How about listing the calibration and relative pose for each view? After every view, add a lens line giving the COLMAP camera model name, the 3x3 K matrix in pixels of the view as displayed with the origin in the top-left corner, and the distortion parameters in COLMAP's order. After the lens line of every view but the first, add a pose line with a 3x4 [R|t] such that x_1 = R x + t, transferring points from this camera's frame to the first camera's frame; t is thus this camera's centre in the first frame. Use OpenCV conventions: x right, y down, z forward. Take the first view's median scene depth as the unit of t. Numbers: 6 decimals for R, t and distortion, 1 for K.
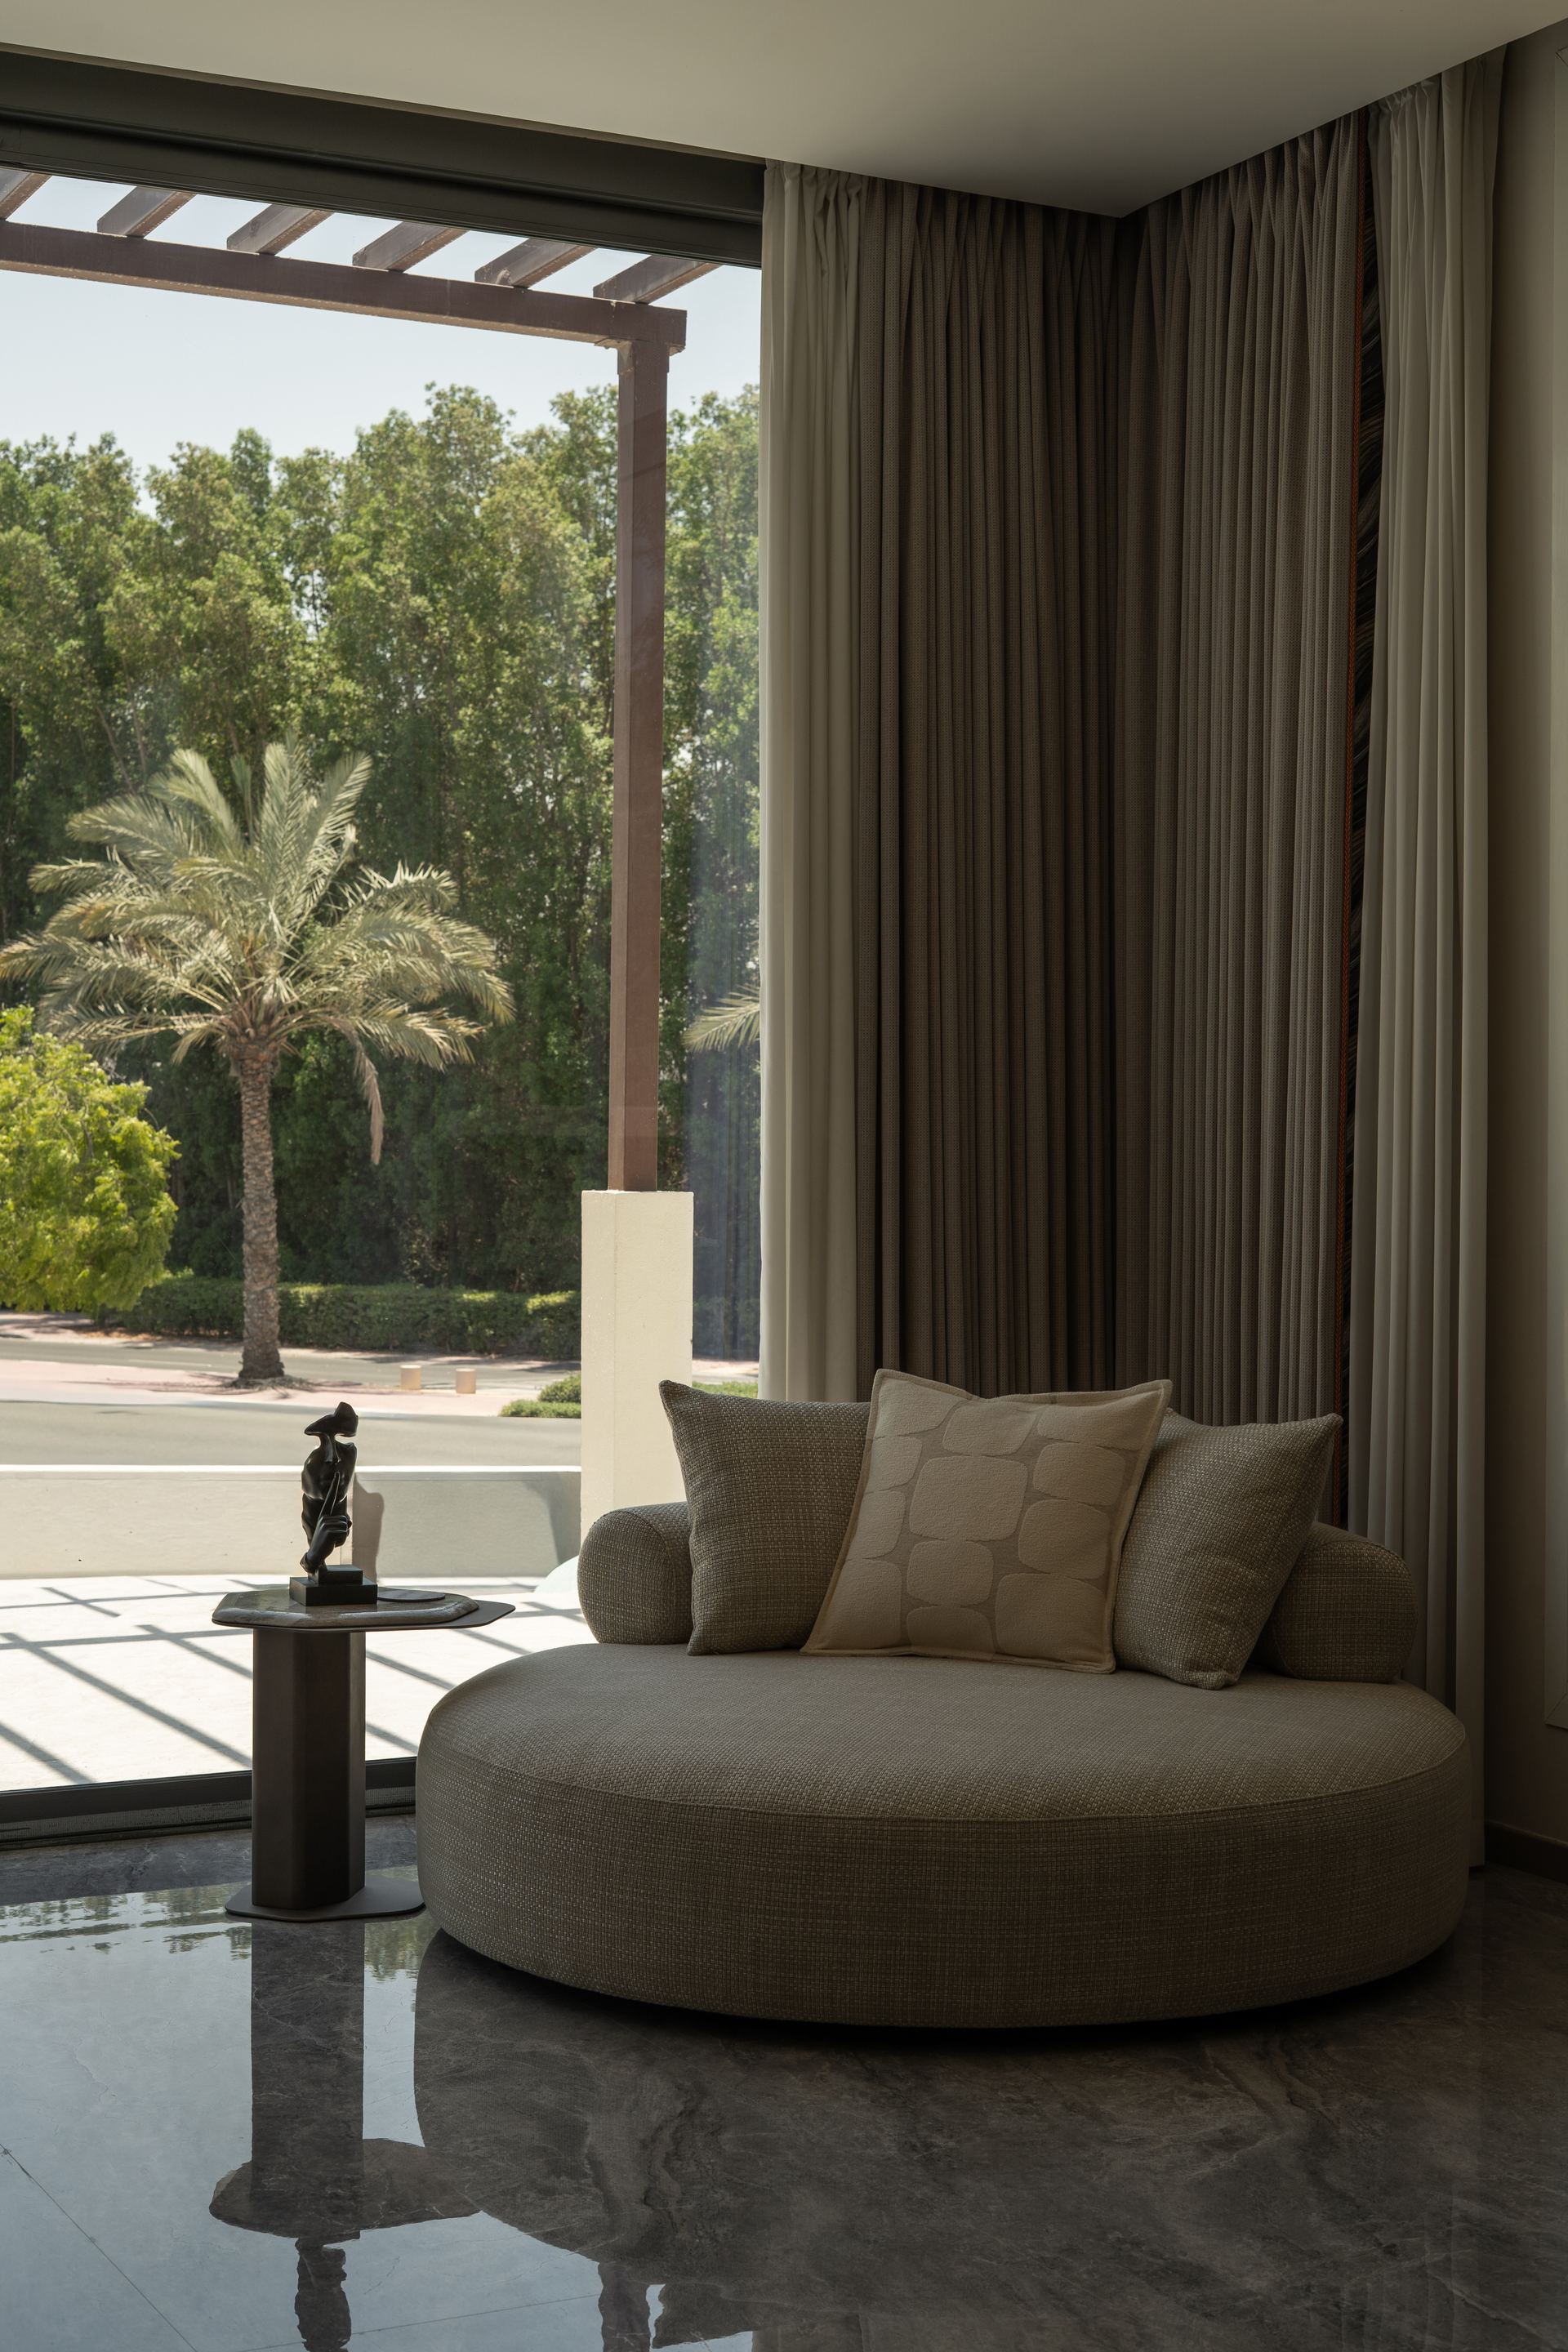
lens RADIAL K [[3402.0, 0, 784.0], [0, 3402.0, 1176.0], [0, 0, 1]] dist [-0.005777, -0.093848]
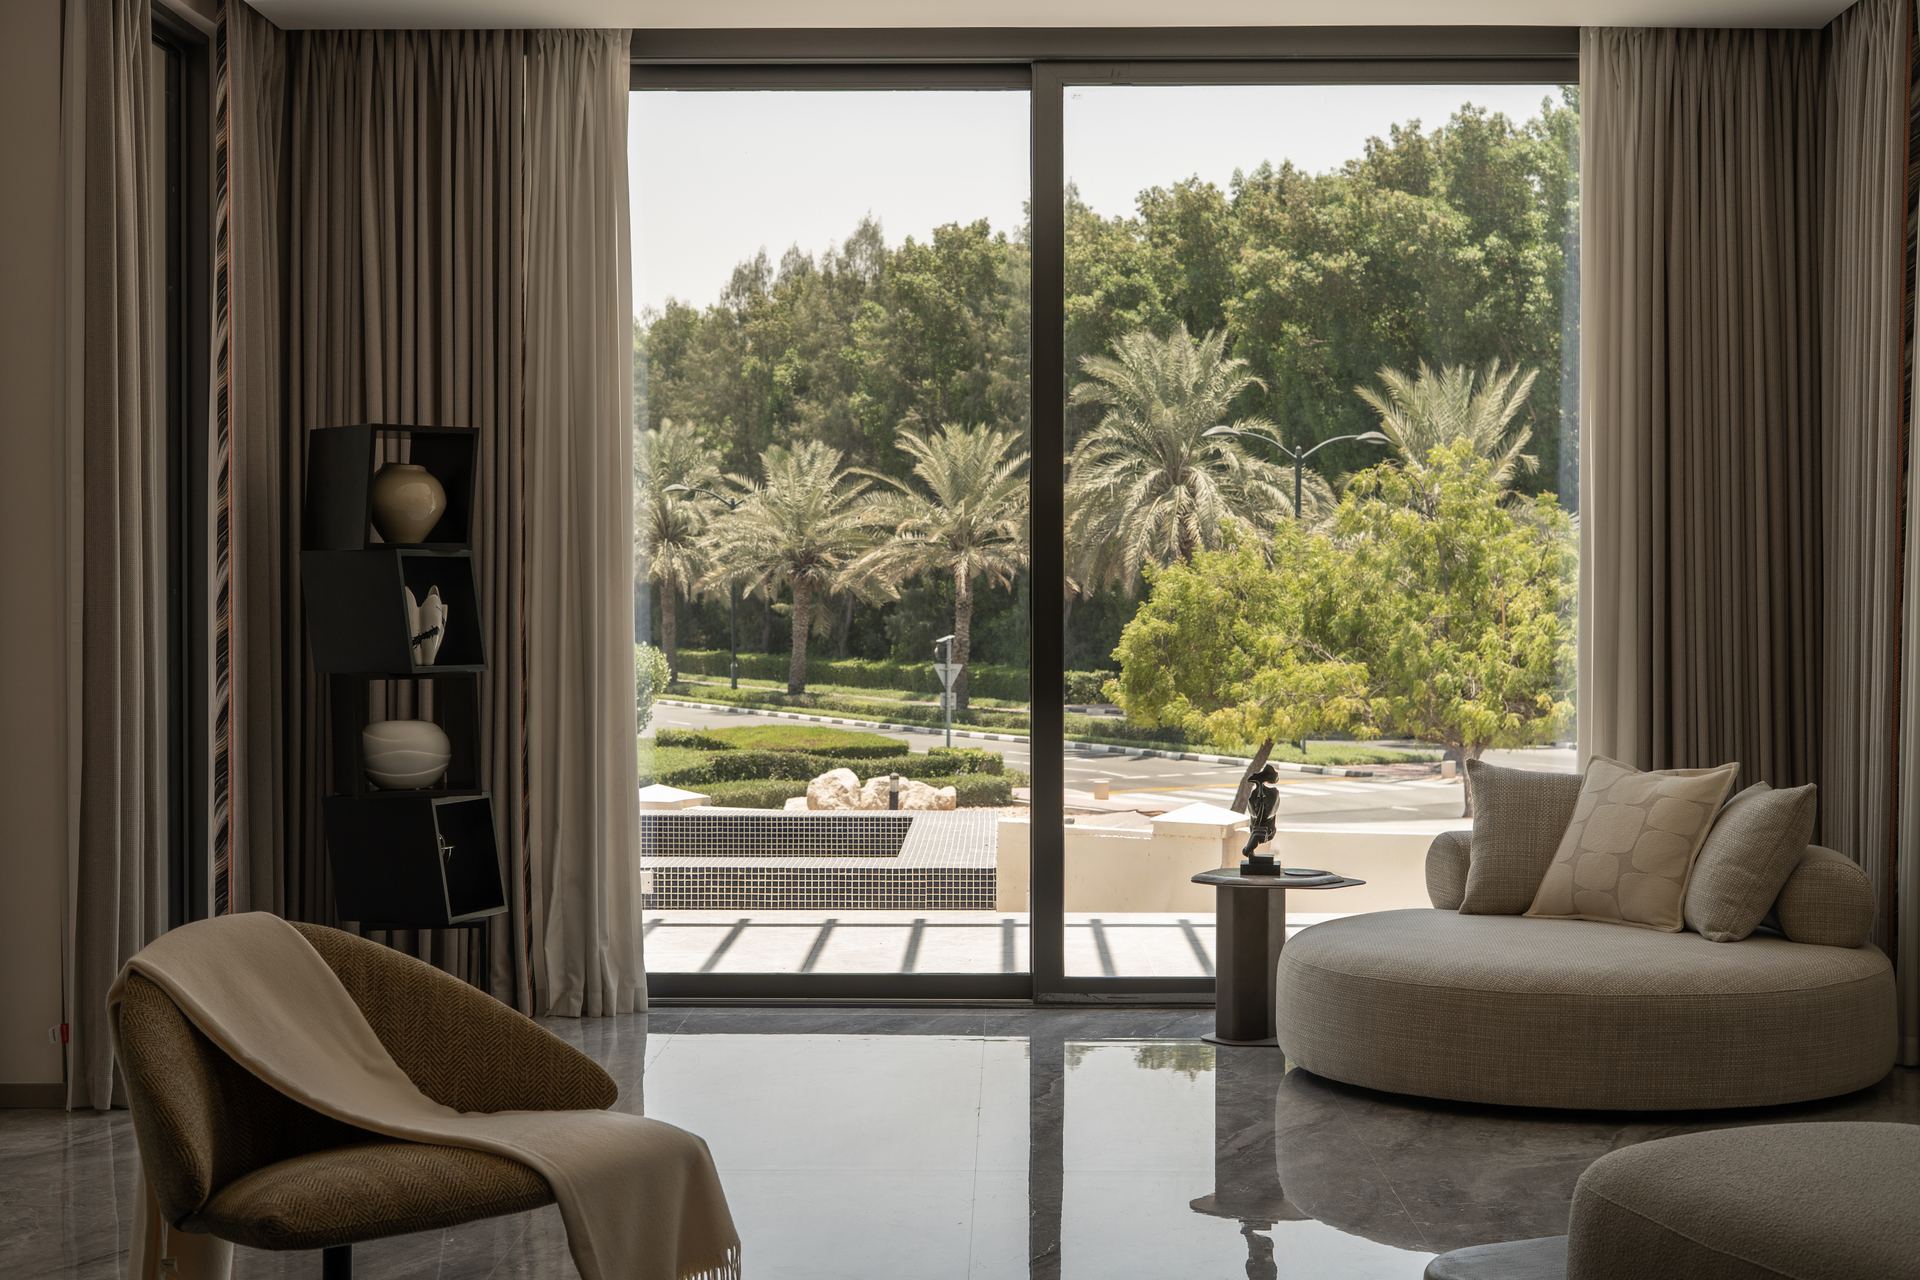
lens RADIAL K [[2777.1, 0, 960.0], [0, 2777.1, 640.0], [0, 0, 1]] dist [-0.005777, -0.093848]
pose [[0.879404, 0.000617, -0.476076, 0.430999], [0.000298, 0.999998, 0.001847, -0.002682], [0.476076, -0.001766, 0.879402, -0.380858]]
